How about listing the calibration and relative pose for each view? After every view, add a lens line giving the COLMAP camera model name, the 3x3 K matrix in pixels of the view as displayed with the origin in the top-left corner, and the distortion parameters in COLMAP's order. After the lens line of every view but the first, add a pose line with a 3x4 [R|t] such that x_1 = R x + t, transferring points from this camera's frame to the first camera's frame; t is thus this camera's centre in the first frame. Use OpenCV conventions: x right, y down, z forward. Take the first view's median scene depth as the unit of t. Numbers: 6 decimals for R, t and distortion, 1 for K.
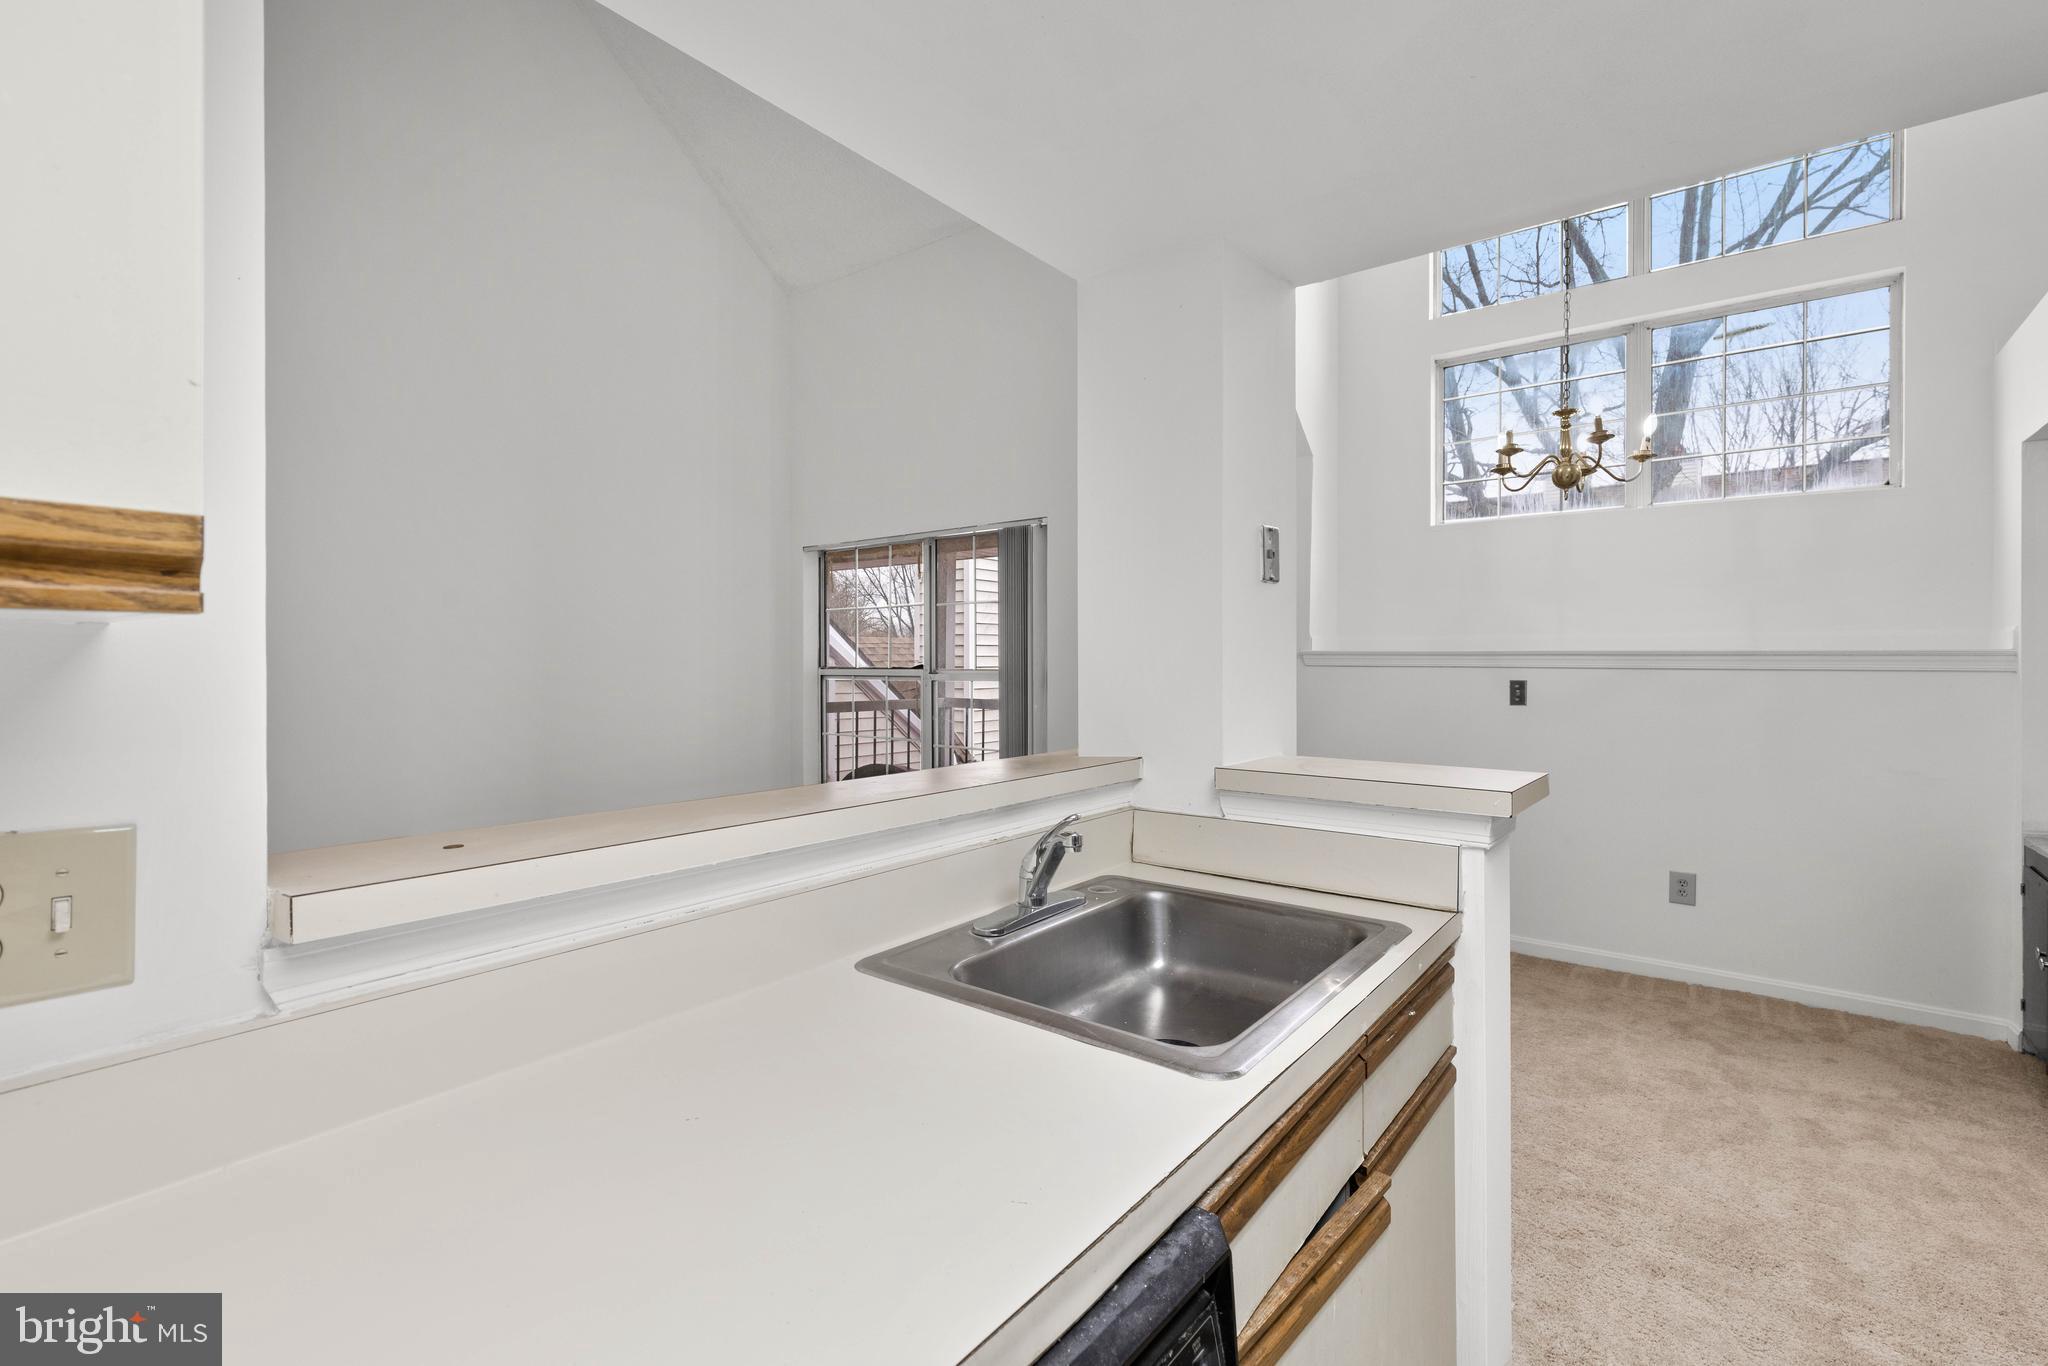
lens RADIAL K [[907.6, 0, 1037.1], [0, 907.6, 664.3], [0, 0, 1]] dist [0.002513, -0.000319]
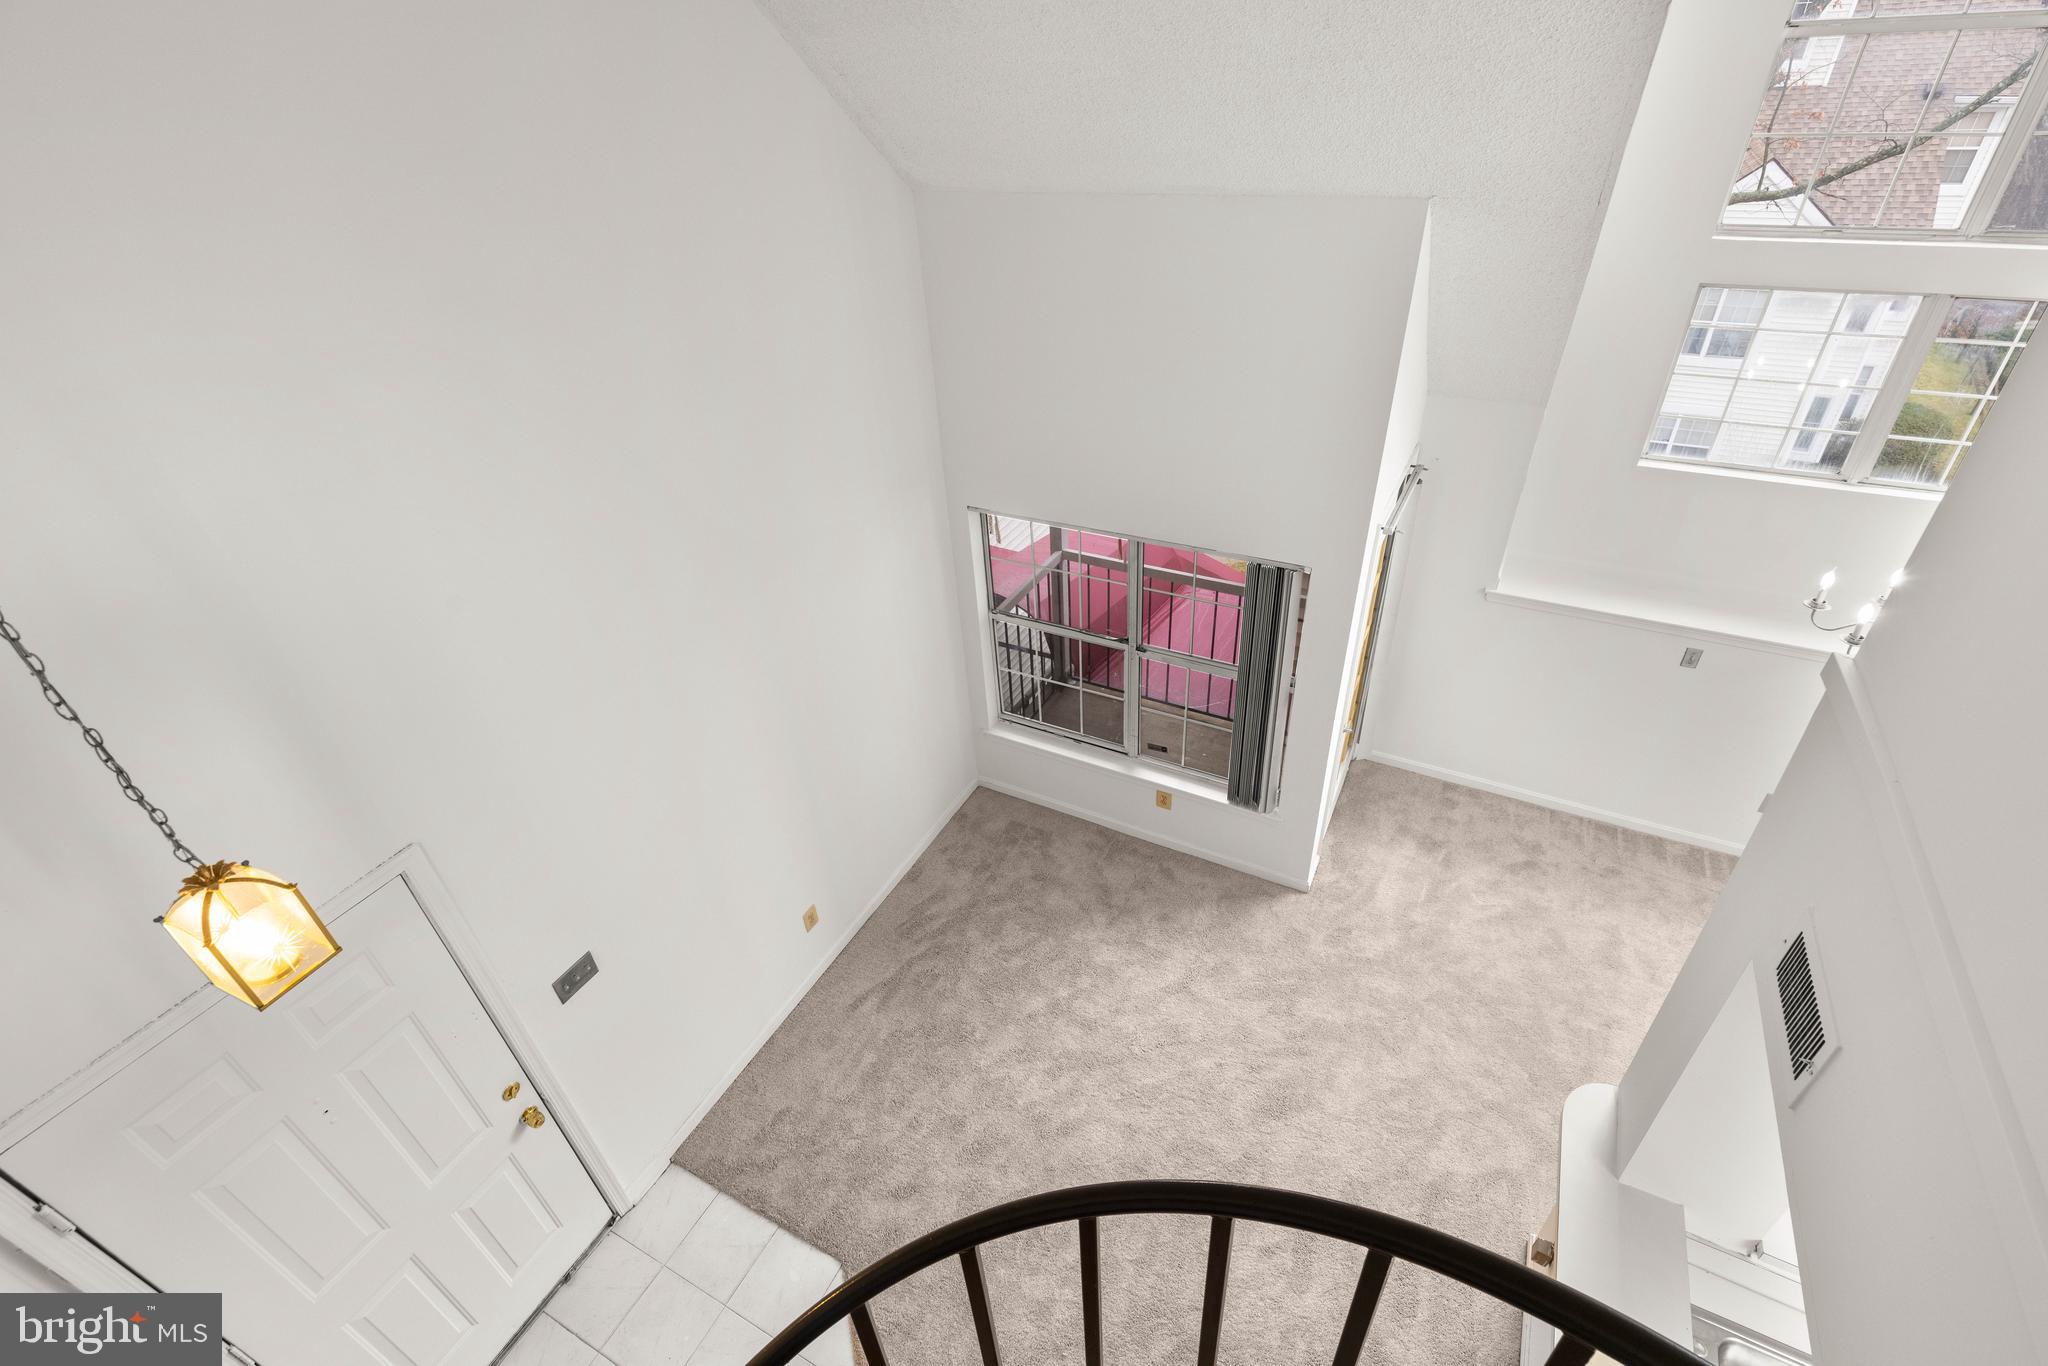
lens RADIAL K [[914.9, 0, 1037.2], [0, 914.9, 659.0], [0, 0, 1]] dist [0.004269, -0.000819]
pose [[0.982982, -0.137419, 0.121913, -0.659451], [0.047115, 0.830033, 0.555721, -1.028678], [-0.177559, -0.540519, 0.822382, 0.325782]]
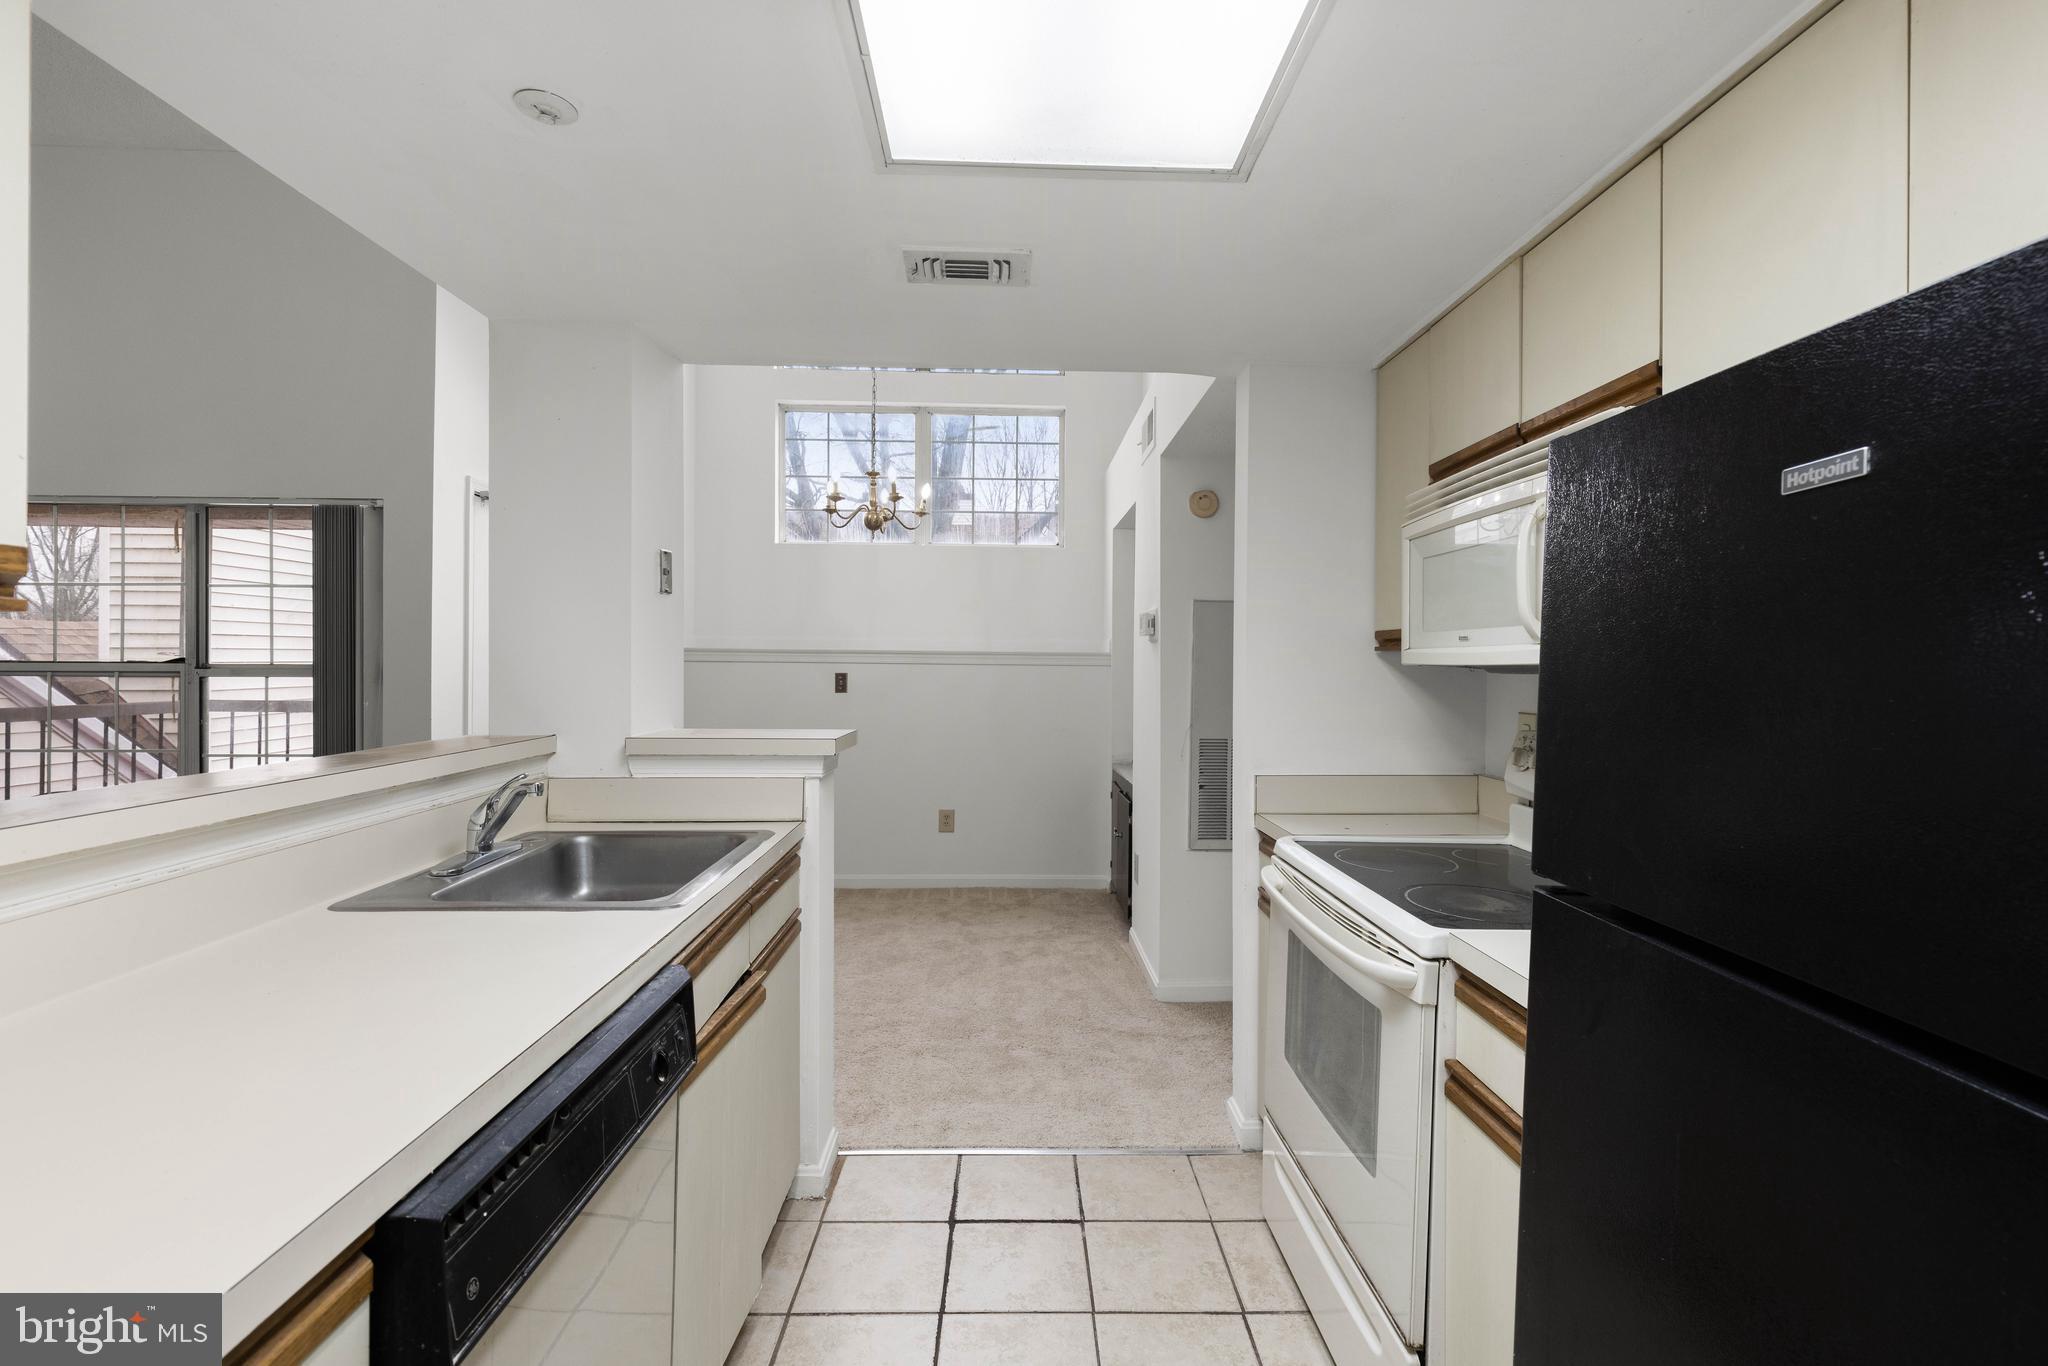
lens RADIAL K [[914.9, 0, 1037.2], [0, 914.9, 659.0], [0, 0, 1]] dist [0.004269, -0.000819]
pose [[0.767008, 0.005650, 0.641613, -0.126016], [-0.004185, 0.999984, -0.003803, 0.003443], [-0.641624, 0.000231, 0.767019, -0.244399]]
